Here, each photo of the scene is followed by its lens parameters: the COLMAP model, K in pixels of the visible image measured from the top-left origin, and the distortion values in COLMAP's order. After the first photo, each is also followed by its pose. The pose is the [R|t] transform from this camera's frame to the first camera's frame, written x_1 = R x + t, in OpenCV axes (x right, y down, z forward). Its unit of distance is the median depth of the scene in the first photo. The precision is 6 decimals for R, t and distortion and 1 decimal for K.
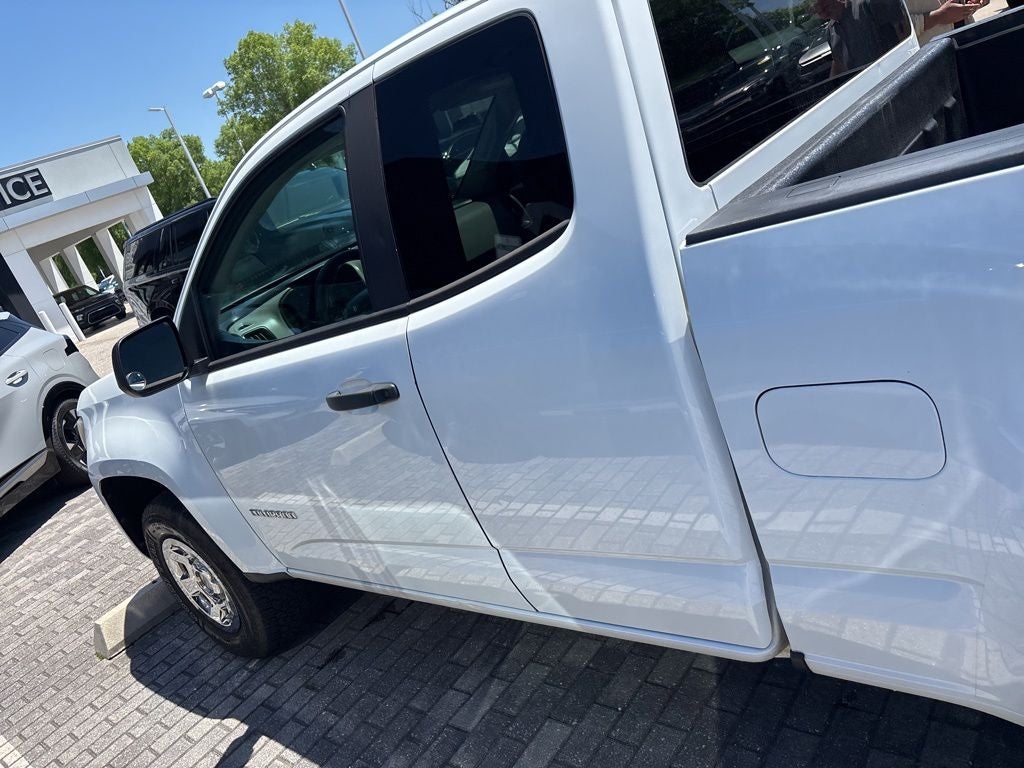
lens RADIAL K [[776.0, 0, 518.4], [0, 776.0, 378.4], [0, 0, 1]] dist [0.043430, -0.045942]
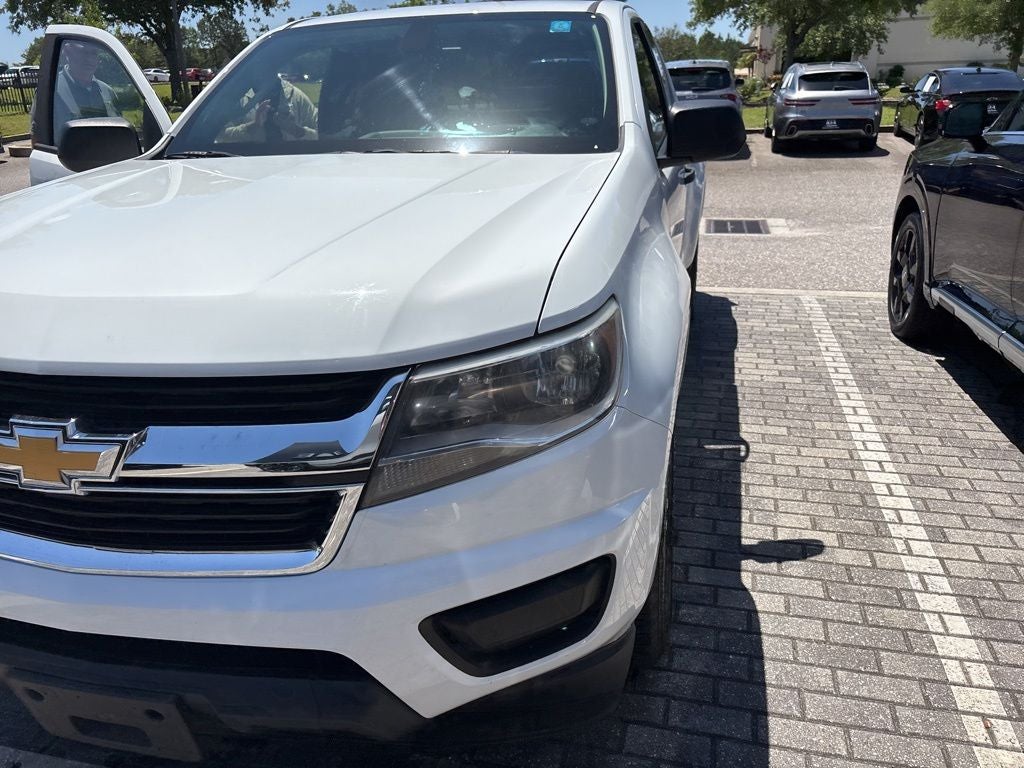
lens RADIAL K [[776.0, 0, 517.9], [0, 776.0, 389.0], [0, 0, 1]] dist [0.043430, -0.045942]
pose [[-0.383757, 0.046533, 0.922261, -0.950422], [0.466129, 0.871914, 0.149966, -0.000186], [-0.797154, 0.487443, -0.356293, 1.233817]]
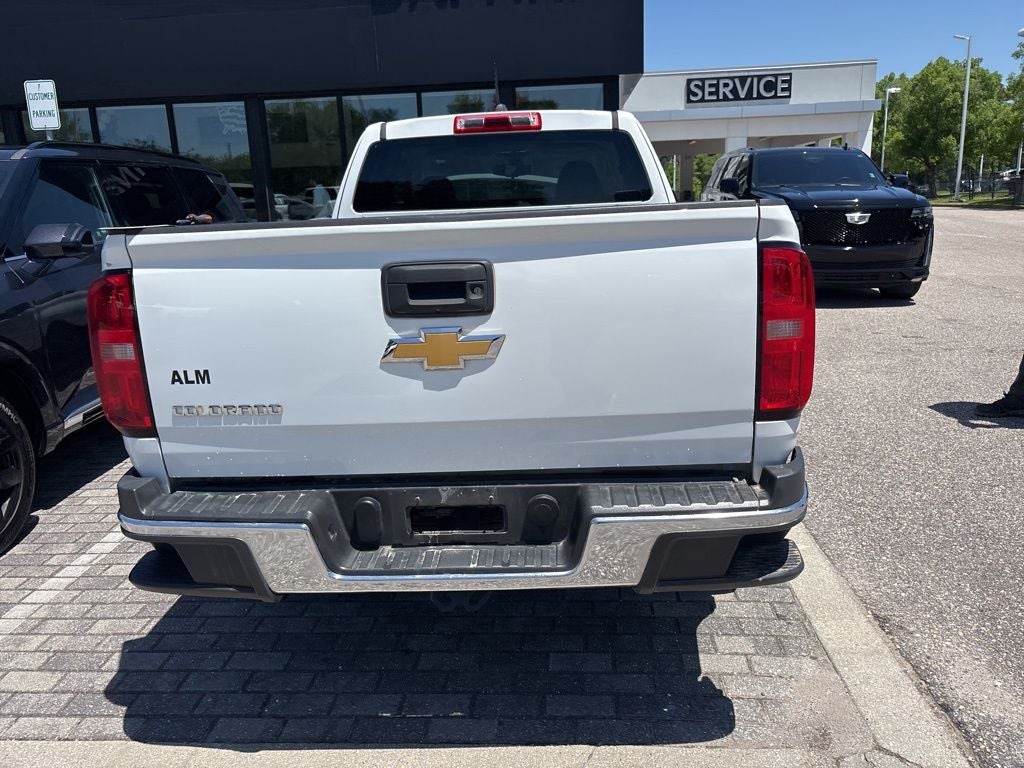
lens RADIAL K [[776.0, 0, 512.6], [0, 776.0, 384.1], [0, 0, 1]] dist [0.043430, -0.045942]
pose [[0.551251, 0.506071, -0.663336, 1.163732], [-0.426626, 0.854217, 0.297158, -0.334269], [0.717016, 0.119188, 0.686791, -0.220304]]
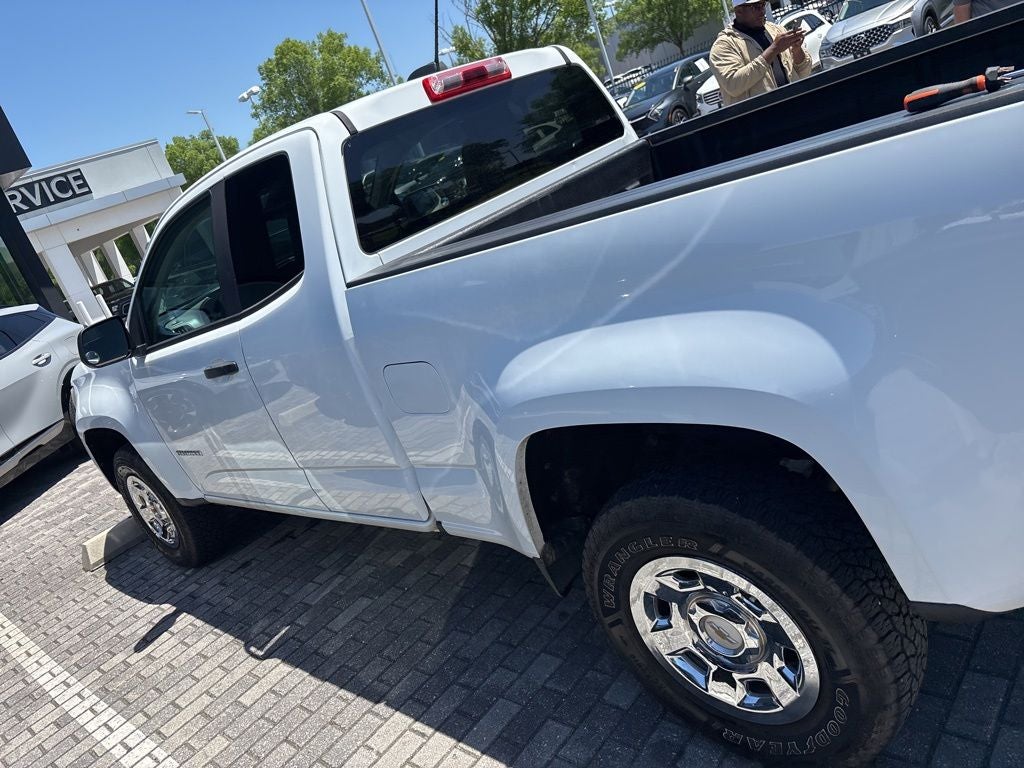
lens RADIAL K [[776.0, 0, 509.6], [0, 776.0, 380.1], [0, 0, 1]] dist [0.043430, -0.045942]
pose [[0.998337, 0.031449, -0.048321, 0.261941], [-0.031434, 0.999505, 0.001067, 0.013648], [0.048330, 0.000454, 0.998831, -0.317474]]
